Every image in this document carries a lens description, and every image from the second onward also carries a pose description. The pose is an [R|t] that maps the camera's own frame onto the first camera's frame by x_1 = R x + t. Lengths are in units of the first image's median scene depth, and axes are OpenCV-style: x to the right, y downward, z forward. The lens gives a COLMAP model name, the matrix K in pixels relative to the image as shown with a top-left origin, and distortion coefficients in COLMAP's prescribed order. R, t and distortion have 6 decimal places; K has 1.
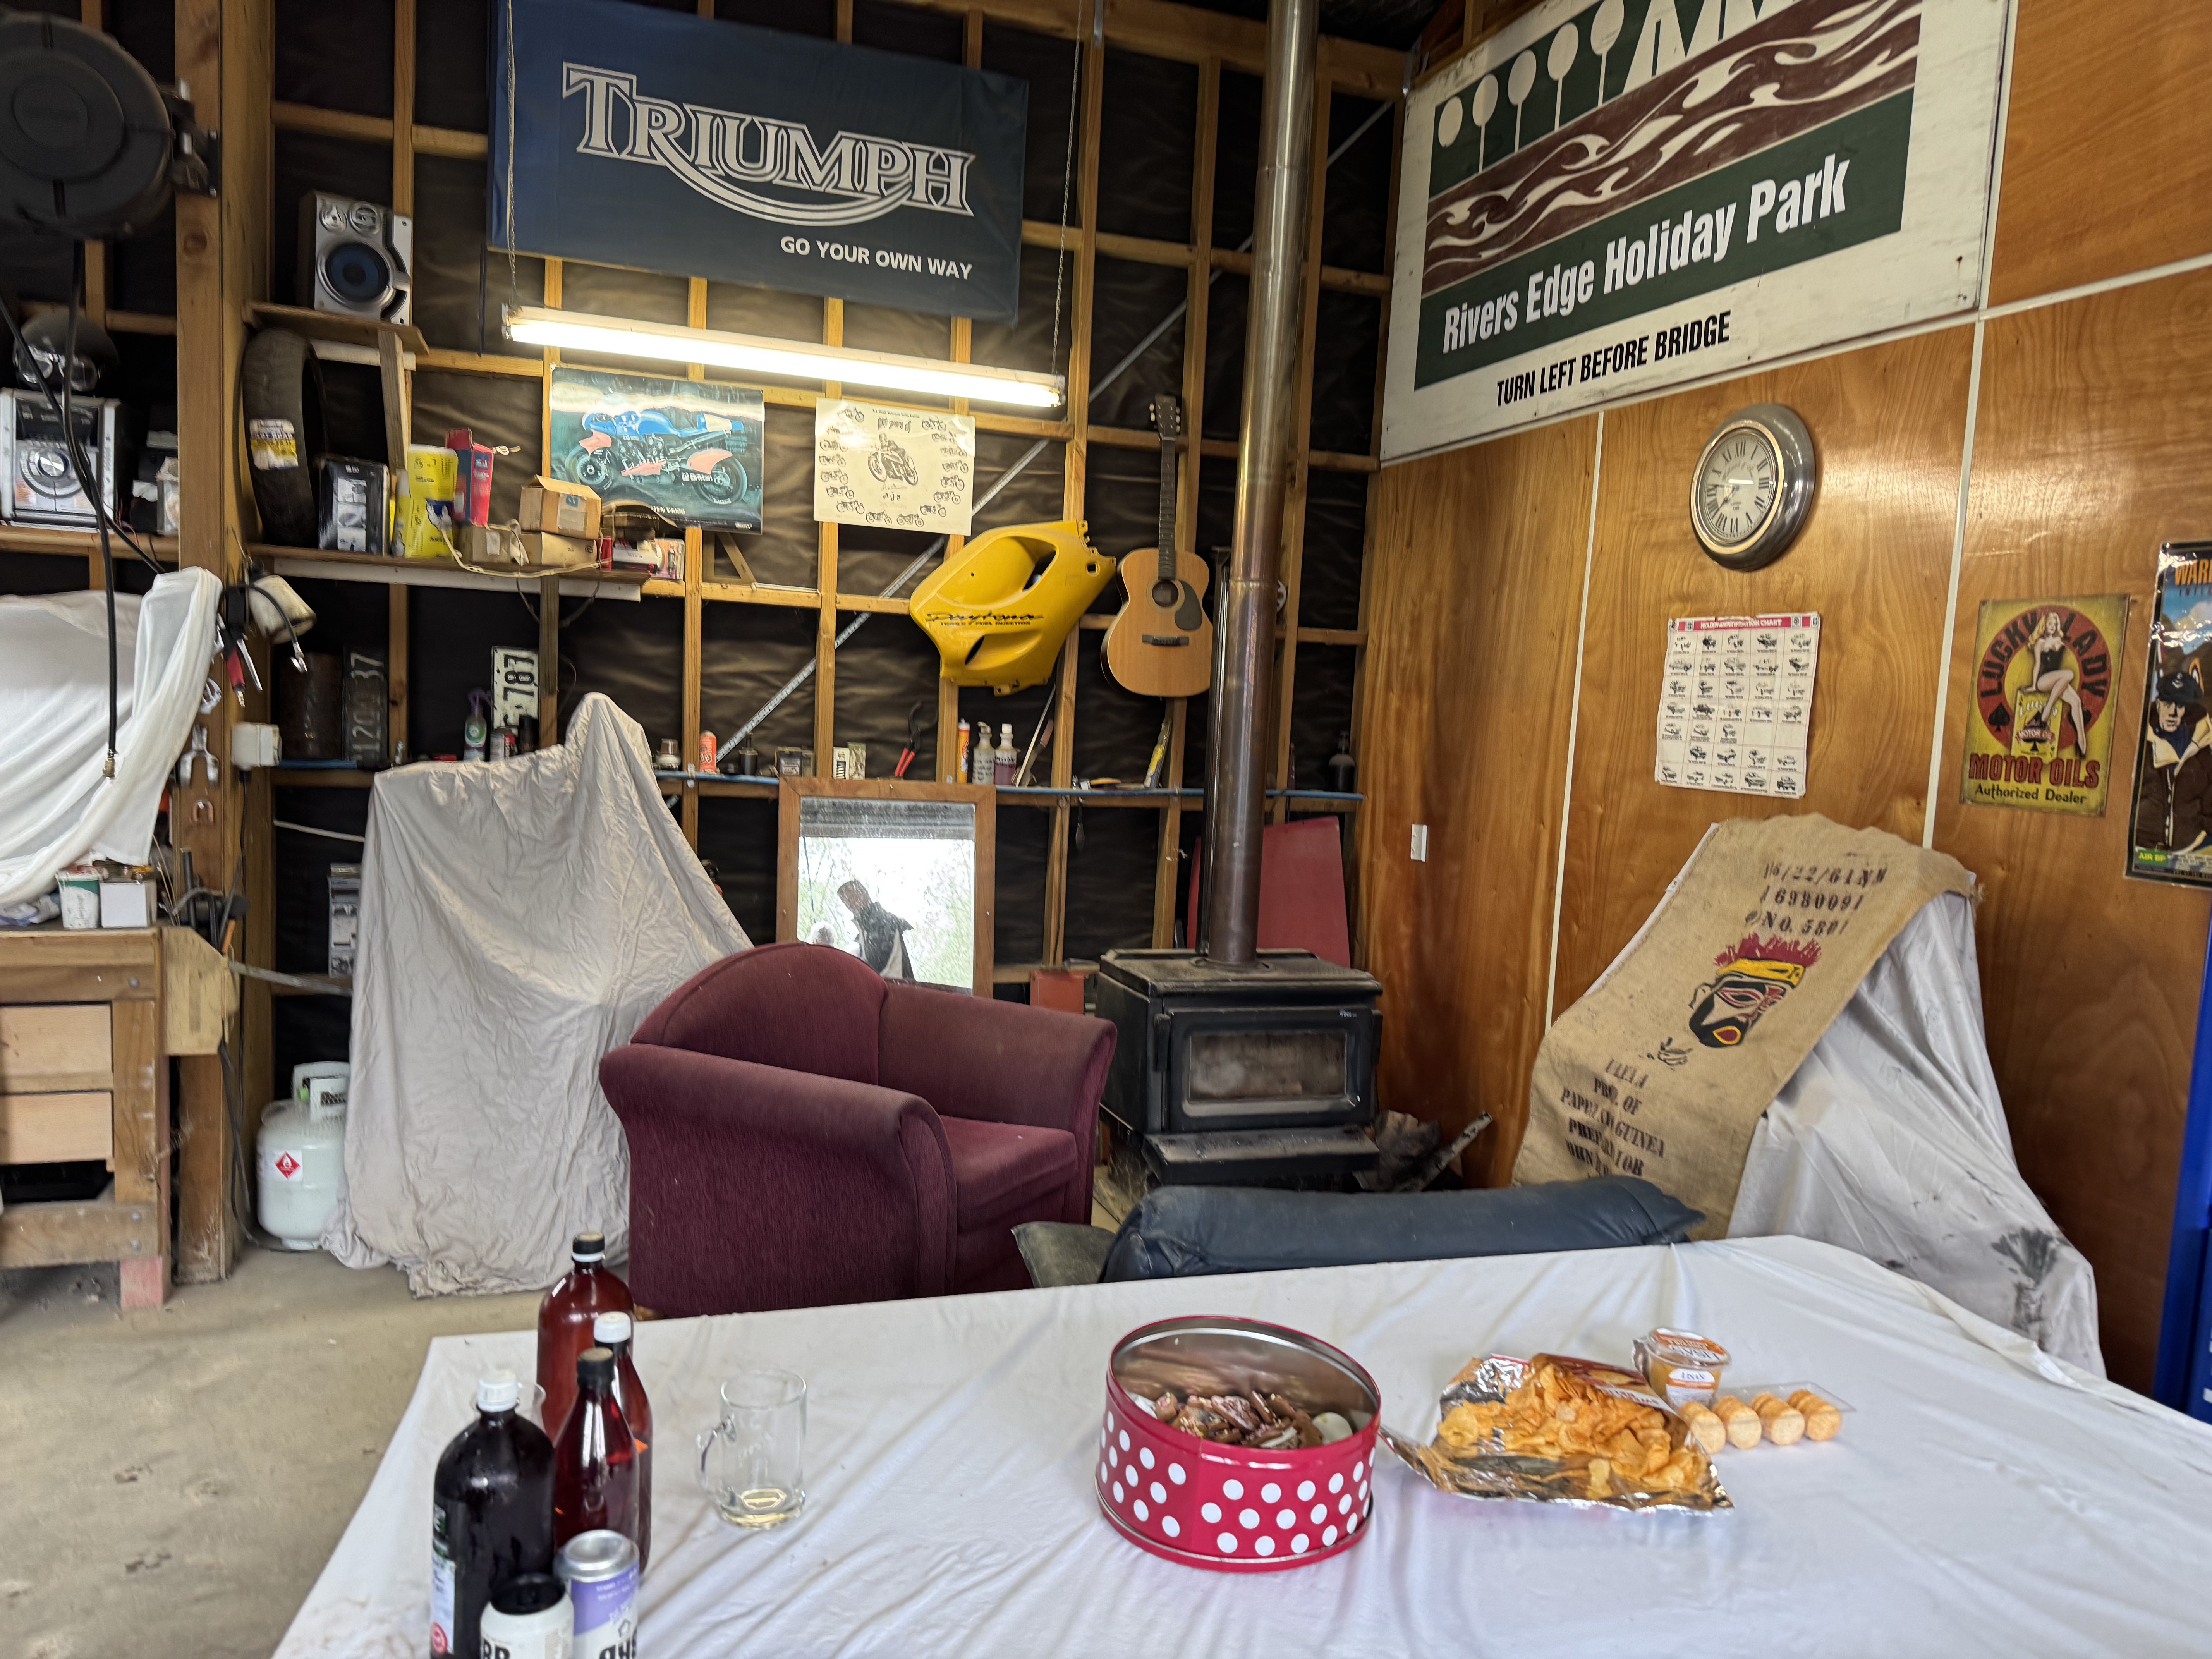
lens RADIAL K [[1586.4, 0, 1102.4], [0, 1586.4, 846.4], [0, 0, 1]] dist [0.056504, -0.080113]
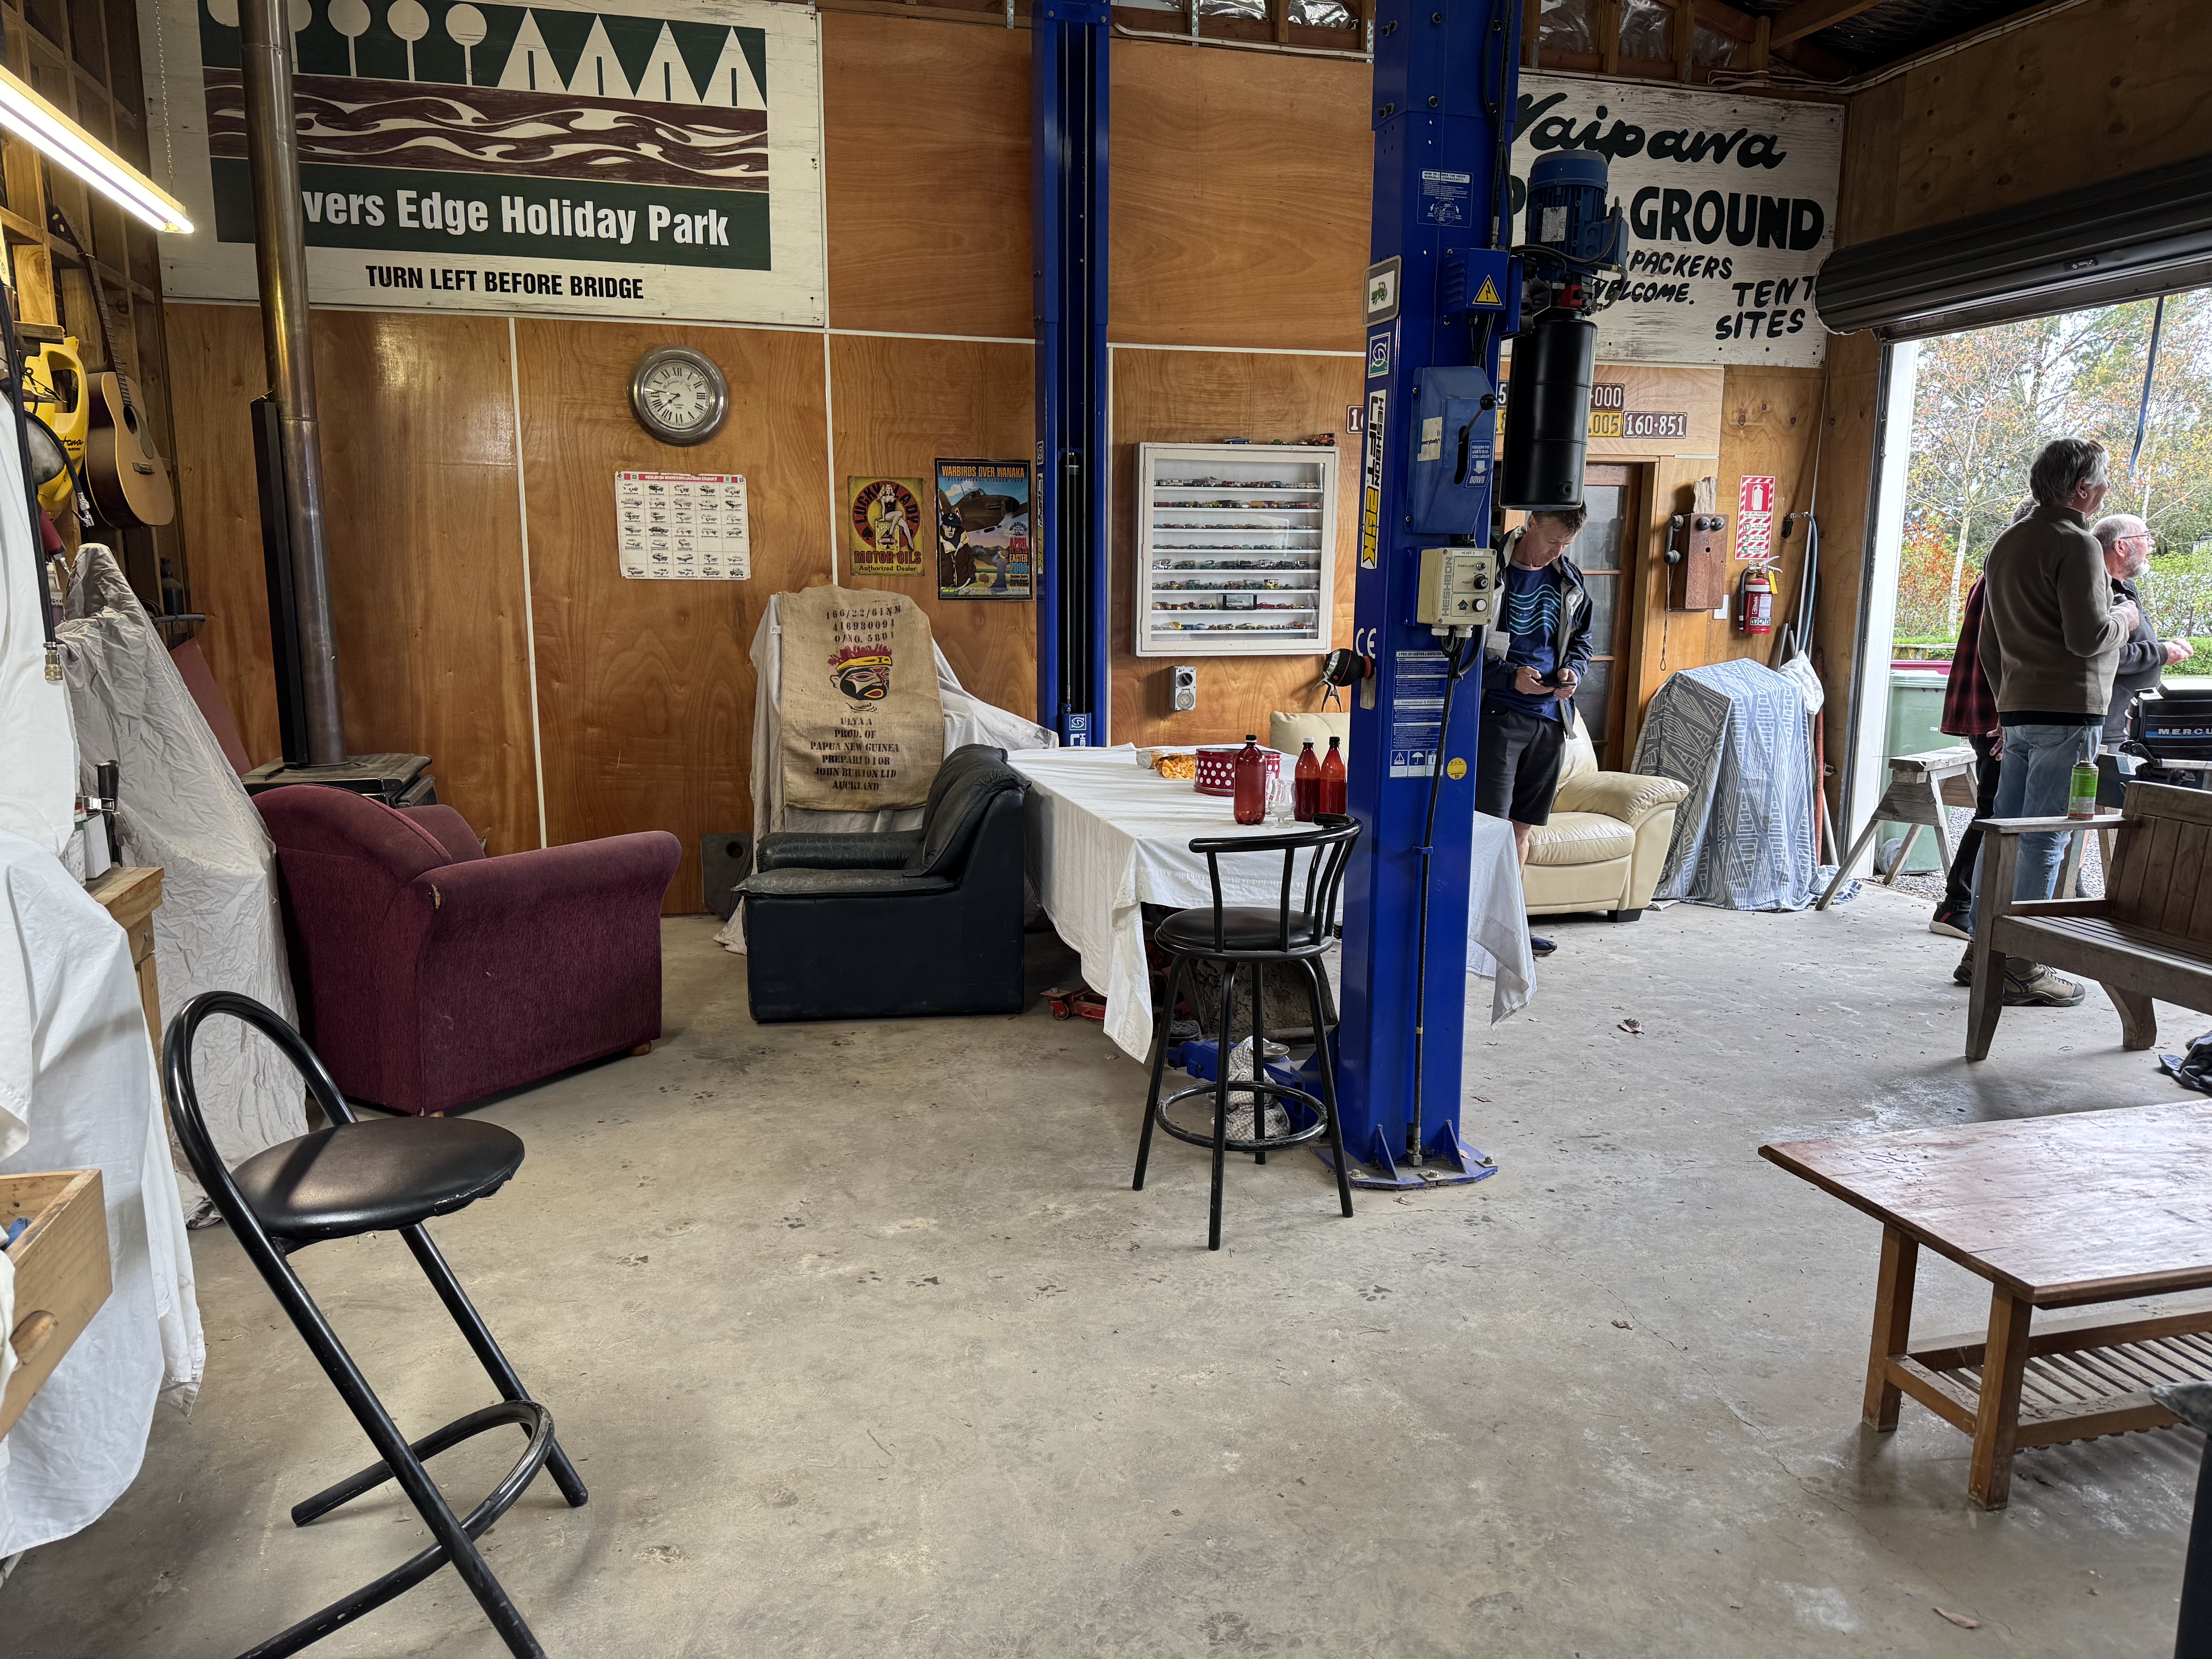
lens RADIAL K [[1586.4, 0, 1068.7], [0, 1586.4, 841.6], [0, 0, 1]] dist [0.056504, -0.080113]
pose [[0.083945, -0.207327, 0.974663, -1.251210], [0.091151, 0.975613, 0.199678, -0.062645], [-0.992293, 0.072079, 0.100796, 0.441977]]
